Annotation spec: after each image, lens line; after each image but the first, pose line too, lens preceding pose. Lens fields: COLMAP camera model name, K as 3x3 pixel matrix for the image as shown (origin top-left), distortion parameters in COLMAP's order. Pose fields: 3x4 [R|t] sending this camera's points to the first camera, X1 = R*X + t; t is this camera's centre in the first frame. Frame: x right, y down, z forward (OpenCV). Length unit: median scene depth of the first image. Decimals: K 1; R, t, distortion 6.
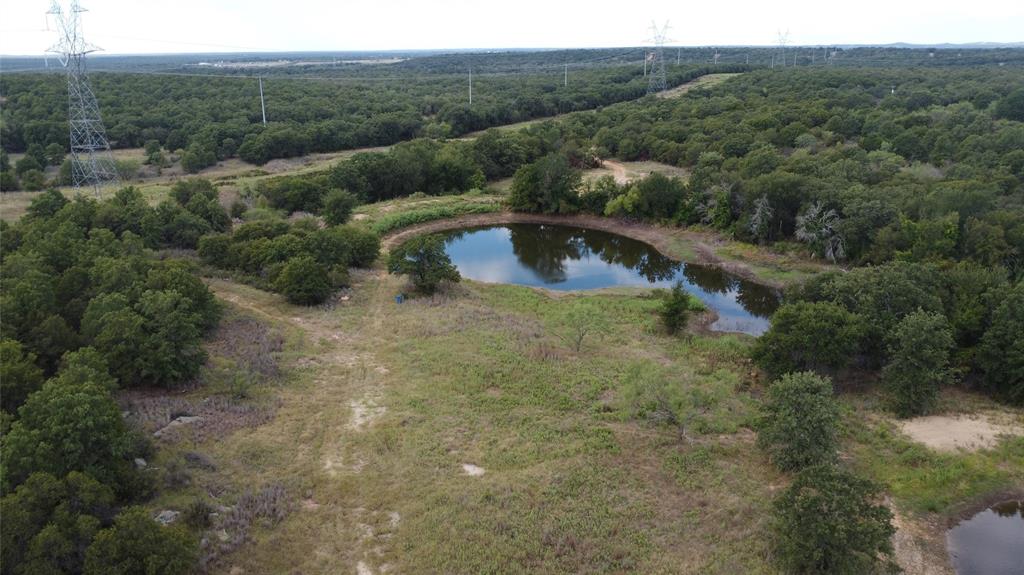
lens RADIAL K [[738.4, 0, 509.0], [0, 738.4, 288.3], [0, 0, 1]] dist [-0.034878, -0.000605]
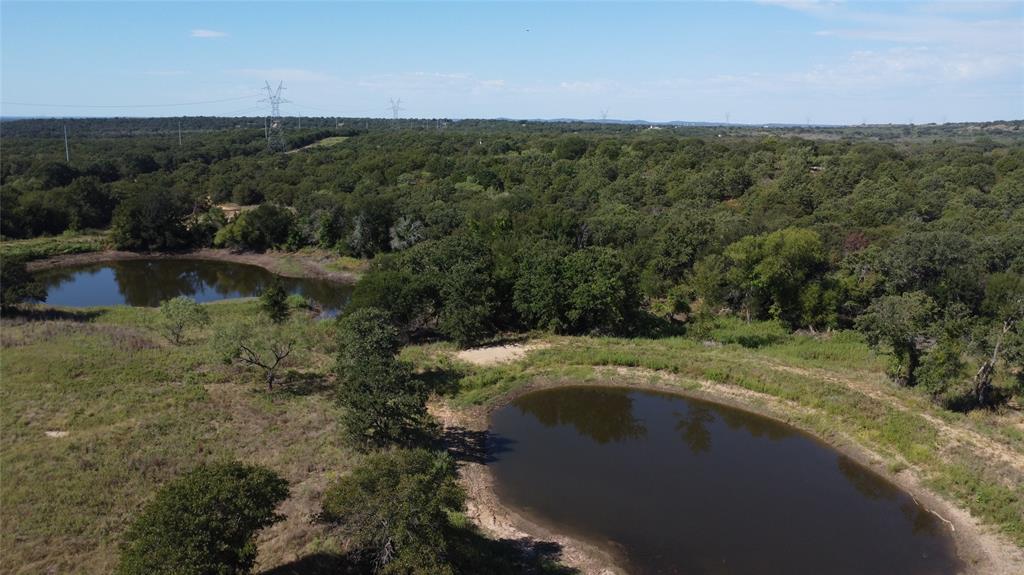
lens RADIAL K [[738.4, 0, 509.0], [0, 738.4, 287.1], [0, 0, 1]] dist [-0.034878, -0.000605]
pose [[0.886982, -0.078474, 0.455087, 0.021642], [0.120746, 0.990584, -0.064525, 0.063428], [-0.445739, 0.112183, 0.888106, -0.060396]]
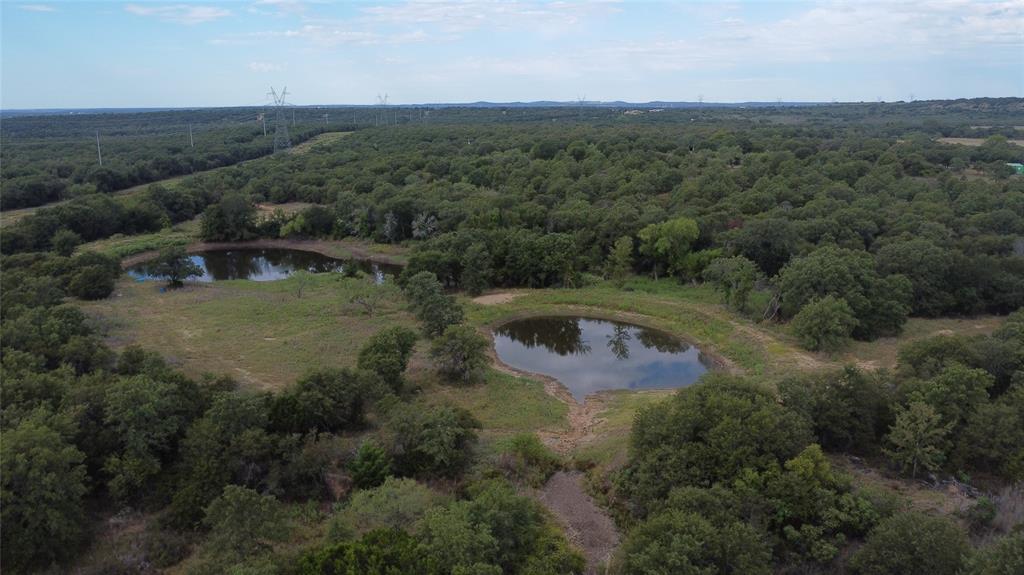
lens RADIAL K [[738.4, 0, 514.8], [0, 738.4, 289.0], [0, 0, 1]] dist [-0.034878, -0.000605]
pose [[0.870676, -0.111931, 0.478952, -0.135964], [0.146929, 0.988488, -0.036090, 0.095554], [-0.469399, 0.101795, 0.877099, -0.340158]]
